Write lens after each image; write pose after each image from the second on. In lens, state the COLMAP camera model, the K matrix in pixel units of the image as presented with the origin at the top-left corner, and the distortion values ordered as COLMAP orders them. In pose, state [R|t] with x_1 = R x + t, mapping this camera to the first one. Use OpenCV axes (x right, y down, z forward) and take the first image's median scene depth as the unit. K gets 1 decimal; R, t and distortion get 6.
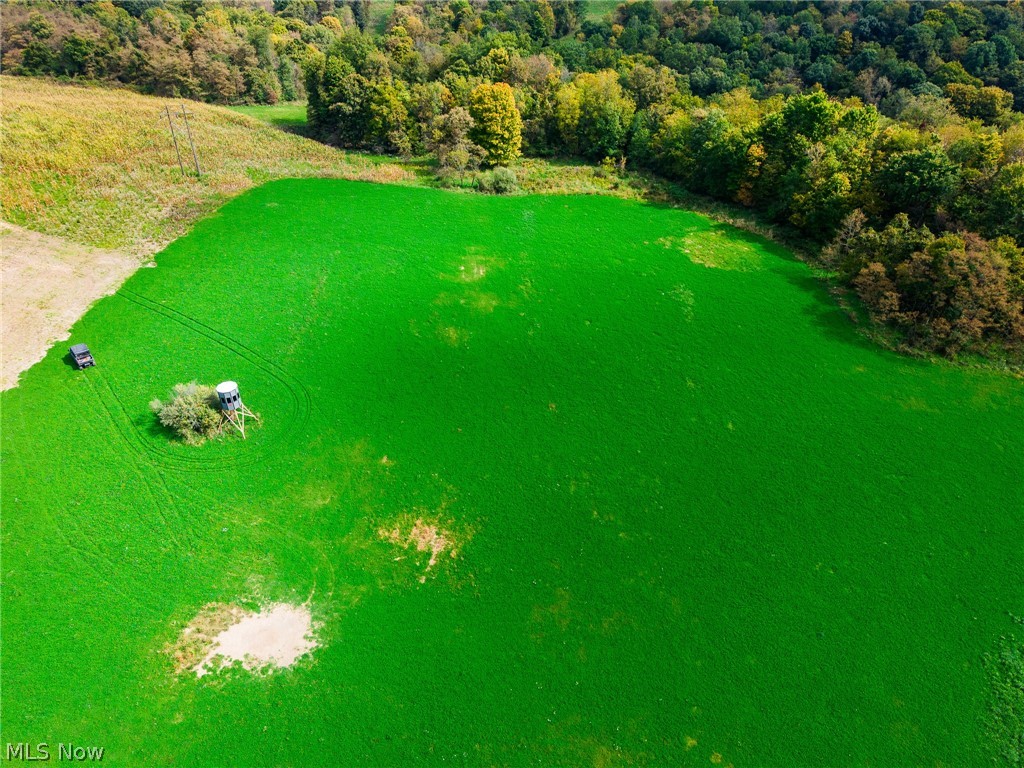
lens RADIAL K [[685.0, 0, 517.4], [0, 685.0, 383.8], [0, 0, 1]] dist [0.011073, -0.008088]
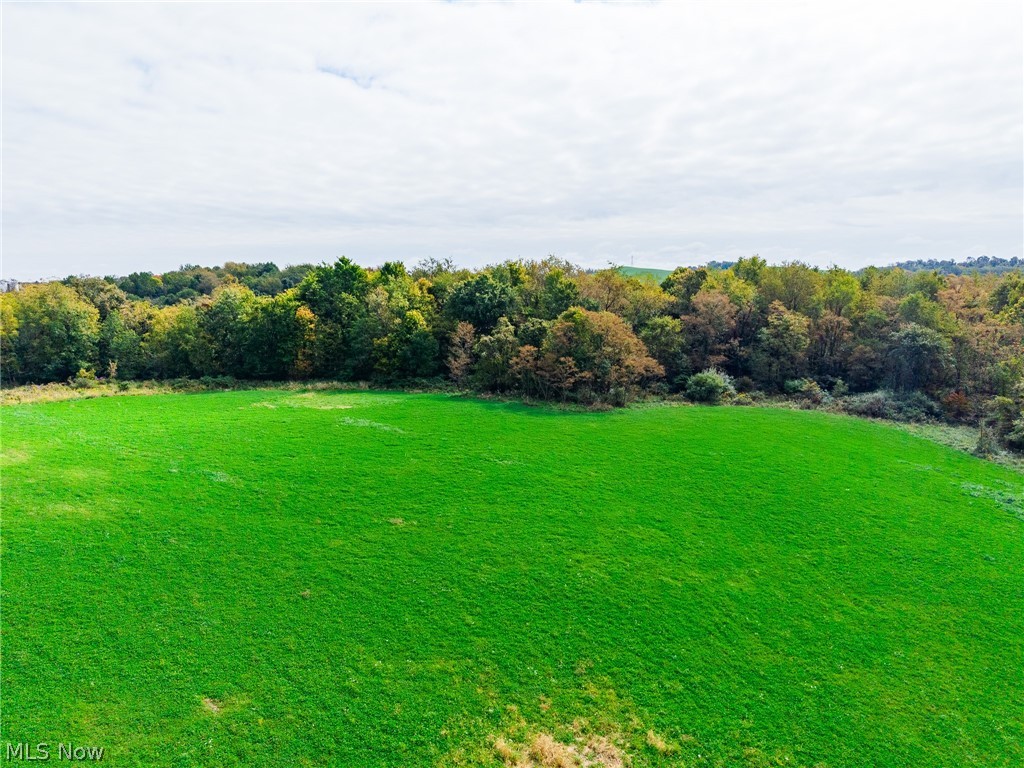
lens RADIAL K [[685.0, 0, 503.0], [0, 685.0, 384.8], [0, 0, 1]] dist [0.011073, -0.008088]
pose [[0.633170, -0.108127, 0.766423, -0.188256], [0.433076, 0.870180, -0.235015, 0.064002], [-0.641514, 0.480724, 0.597799, 0.360584]]
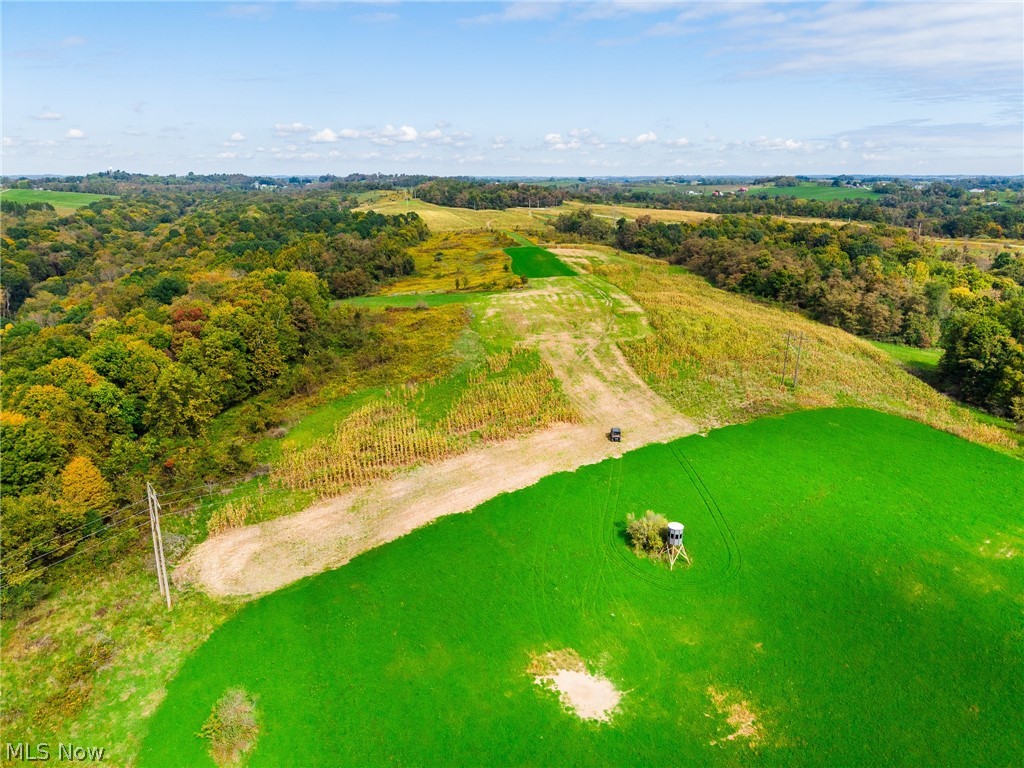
lens RADIAL K [[685.0, 0, 514.1], [0, 685.0, 380.1], [0, 0, 1]] dist [0.011073, -0.008088]
pose [[0.580443, 0.235567, -0.779484, 0.187256], [-0.462785, 0.883055, -0.077746, 0.001682], [0.670012, 0.405861, 0.621579, -0.065389]]
